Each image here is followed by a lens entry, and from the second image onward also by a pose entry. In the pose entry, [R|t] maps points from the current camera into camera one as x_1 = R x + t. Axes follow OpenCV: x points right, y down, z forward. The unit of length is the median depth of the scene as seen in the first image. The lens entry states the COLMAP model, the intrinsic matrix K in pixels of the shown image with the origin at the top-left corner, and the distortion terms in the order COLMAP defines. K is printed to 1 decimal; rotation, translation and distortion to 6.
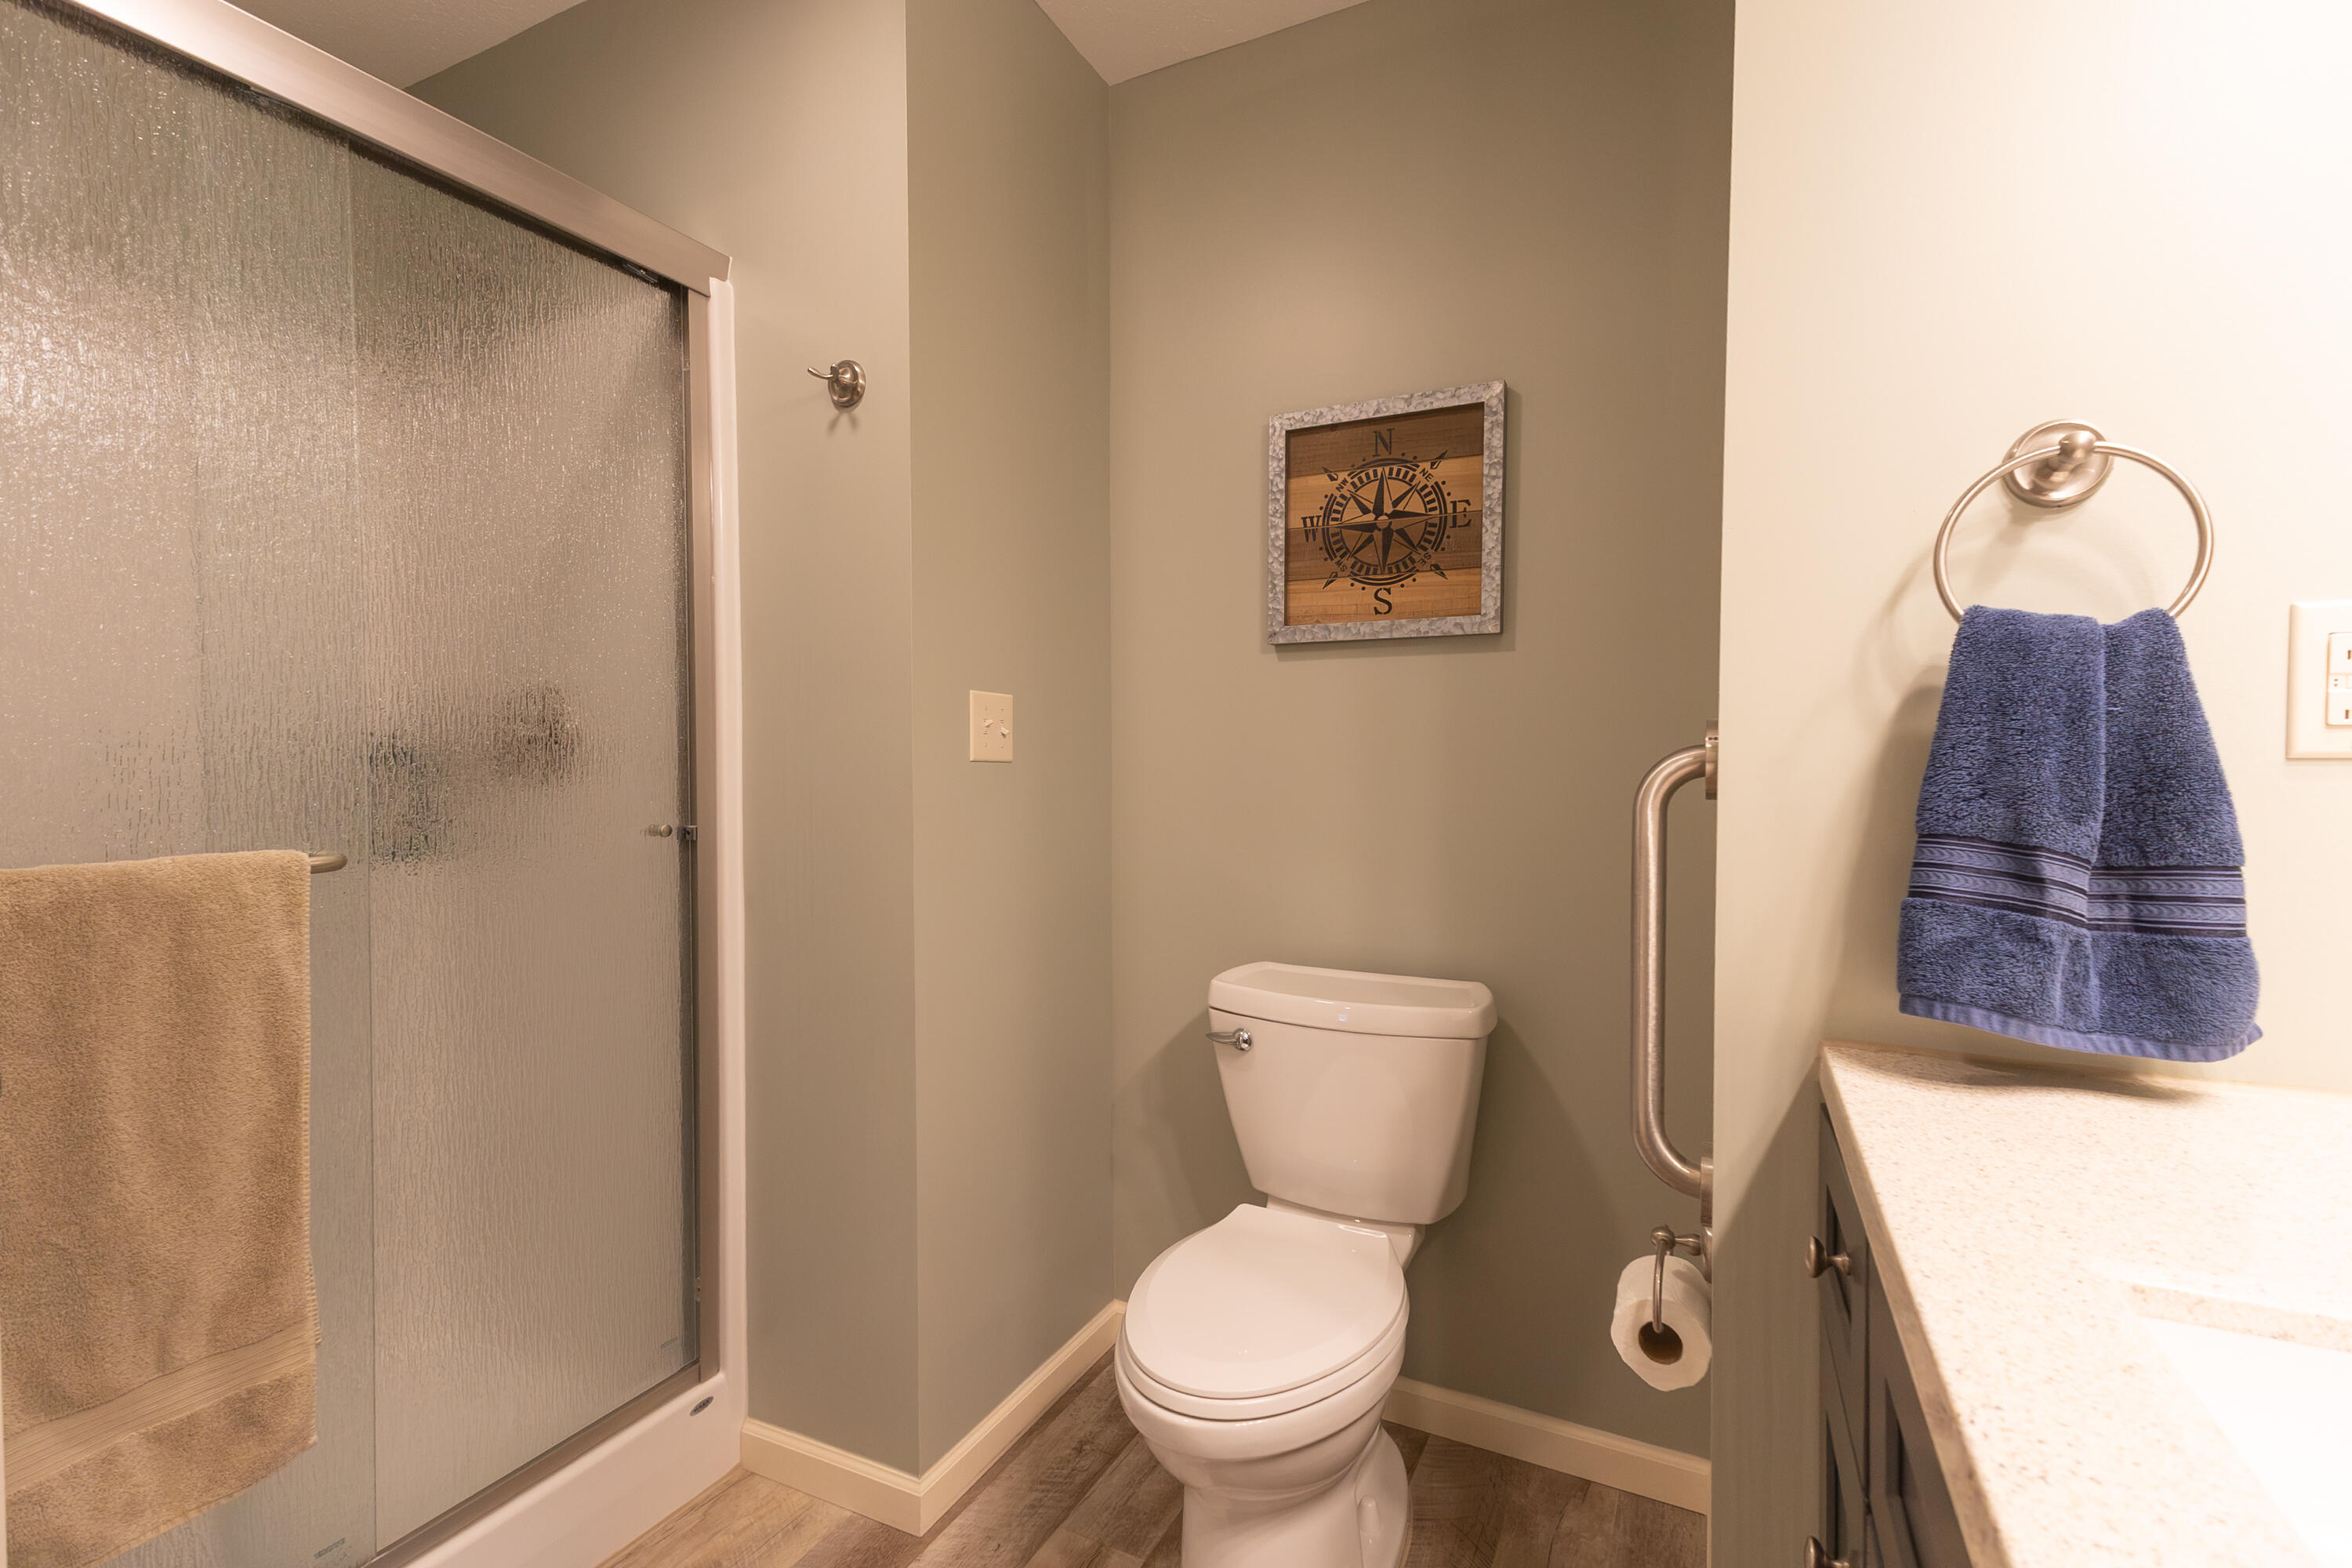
lens RADIAL K [[1072.6, 0, 1178.2], [0, 1072.6, 788.0], [0, 0, 1]] dist [0.021750, -0.001123]
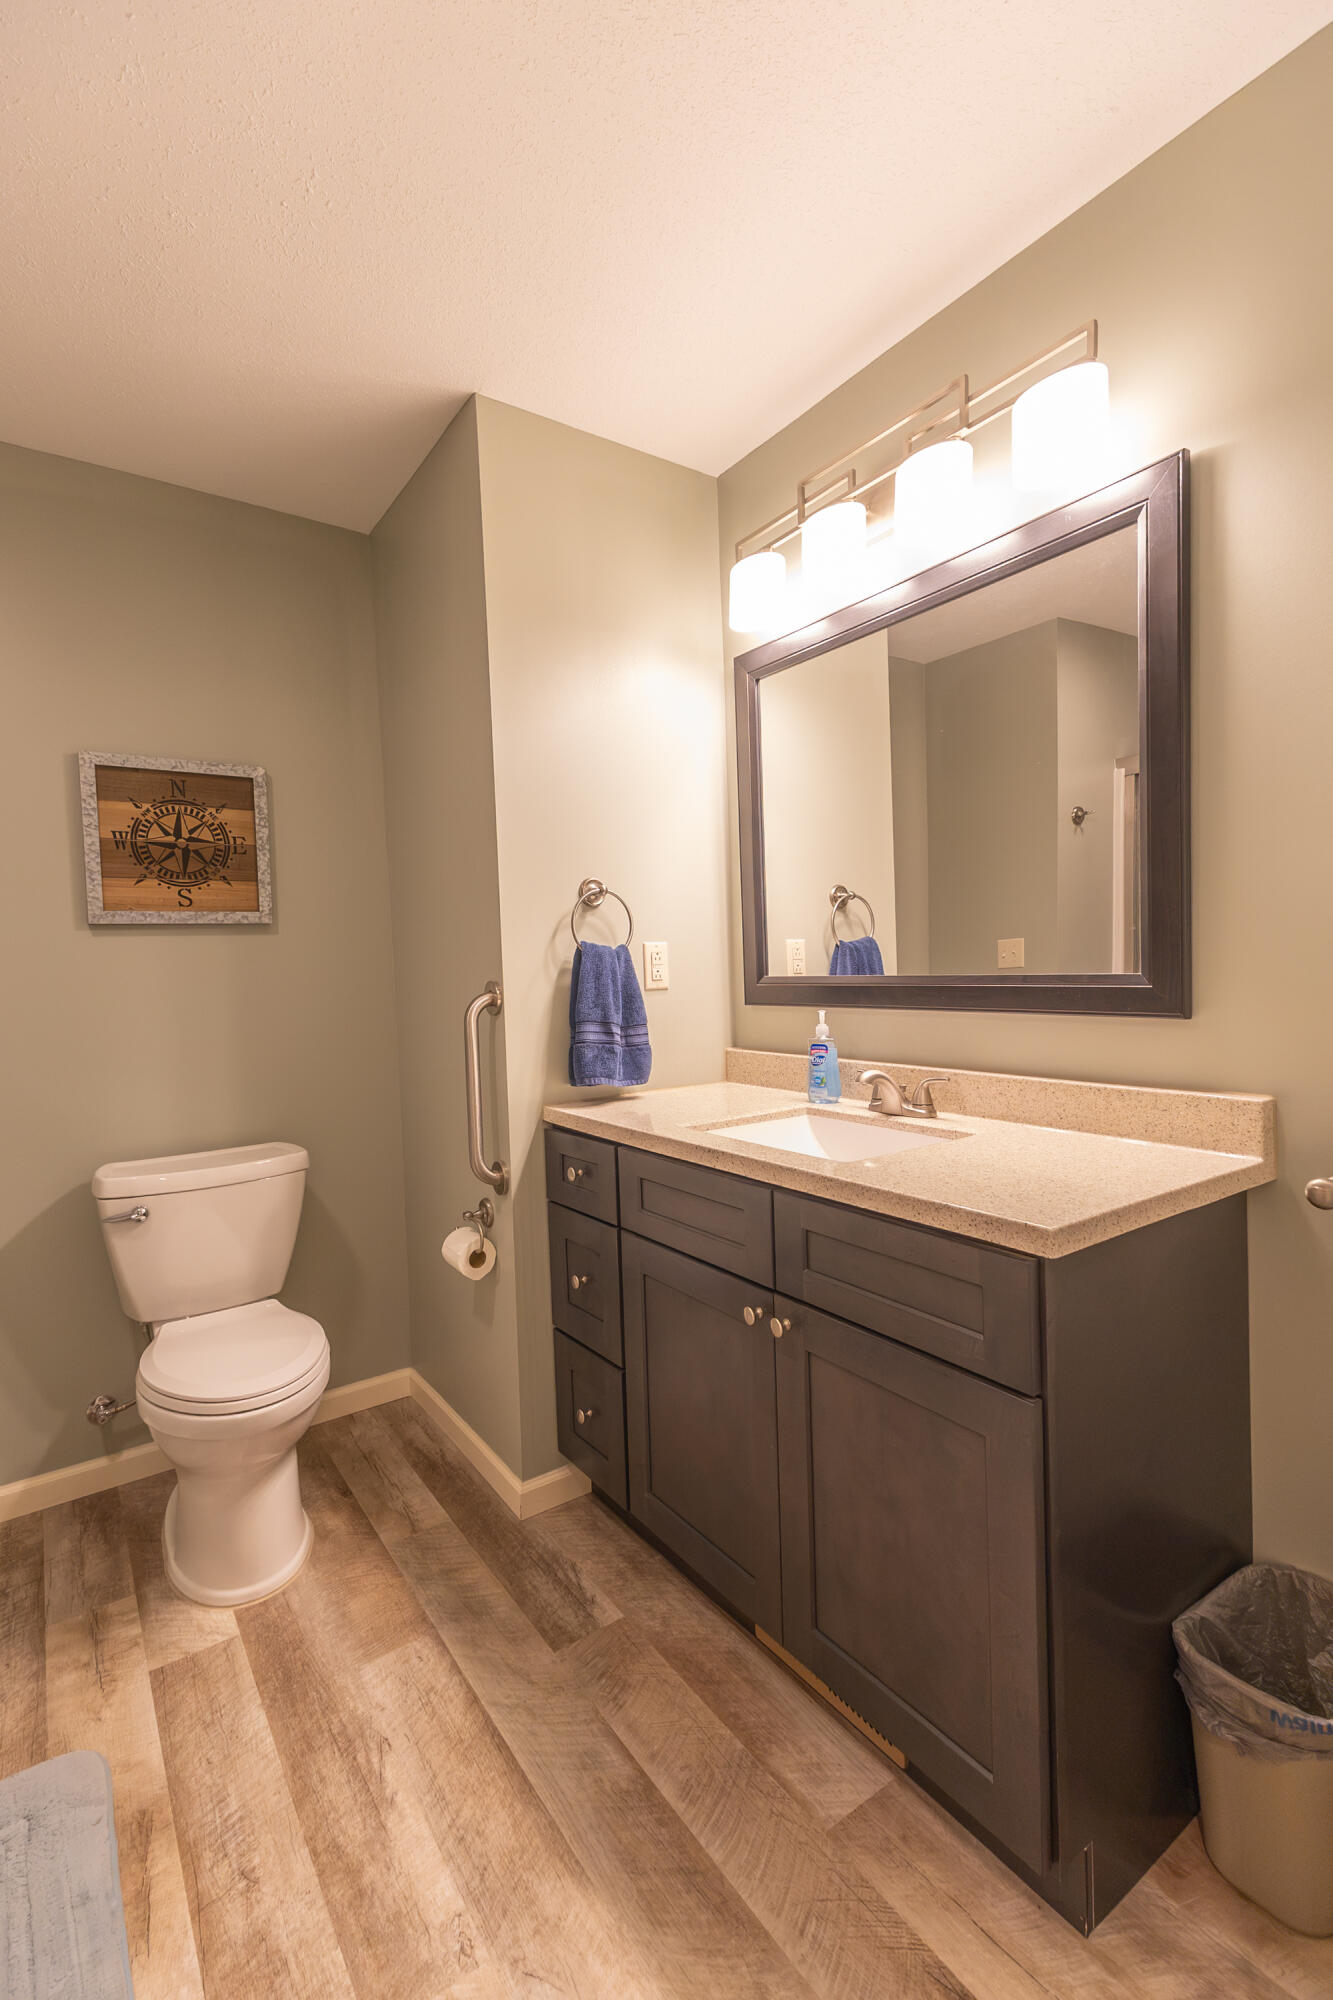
lens RADIAL K [[912.1, 0, 664.3], [0, 912.1, 1011.7], [0, 0, 1]] dist [0.021750, -0.001123]
pose [[0.478153, -0.063435, 0.875983, -0.607828], [0.061061, 0.997376, 0.038895, -0.029299], [-0.876151, 0.034891, 0.480772, -0.162264]]
